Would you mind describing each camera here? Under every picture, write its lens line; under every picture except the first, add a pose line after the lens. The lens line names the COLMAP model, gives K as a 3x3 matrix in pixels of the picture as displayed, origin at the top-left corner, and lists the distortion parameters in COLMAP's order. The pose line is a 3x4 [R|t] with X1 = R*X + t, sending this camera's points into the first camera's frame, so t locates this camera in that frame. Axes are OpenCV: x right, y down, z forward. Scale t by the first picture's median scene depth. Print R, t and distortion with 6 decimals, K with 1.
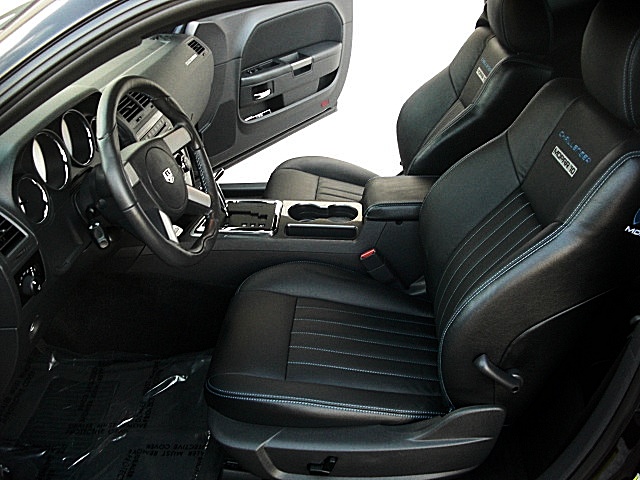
lens RADIAL K [[637.5, 0, 320.0], [0, 637.5, 240.0], [0, 0, 1]] dist [-0.195778, 0.143831]
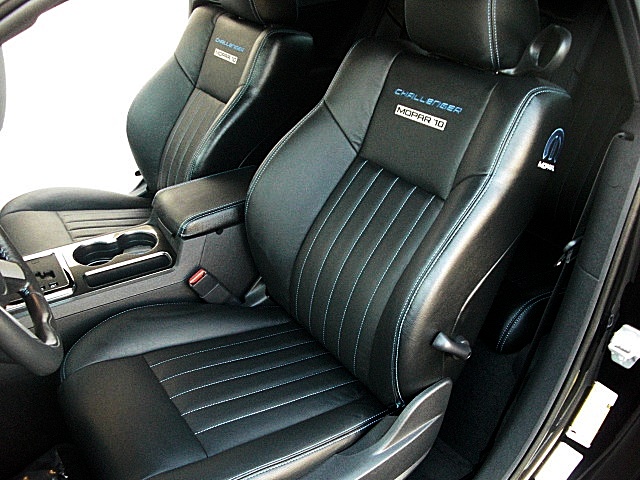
lens RADIAL K [[637.5, 0, 320.0], [0, 637.5, 240.0], [0, 0, 1]] dist [-0.195778, 0.143831]
pose [[0.789514, -0.276178, 0.548082, -0.243747], [0.275384, 0.957499, 0.085791, -0.053257], [-0.548481, 0.083200, 0.832013, 0.209090]]
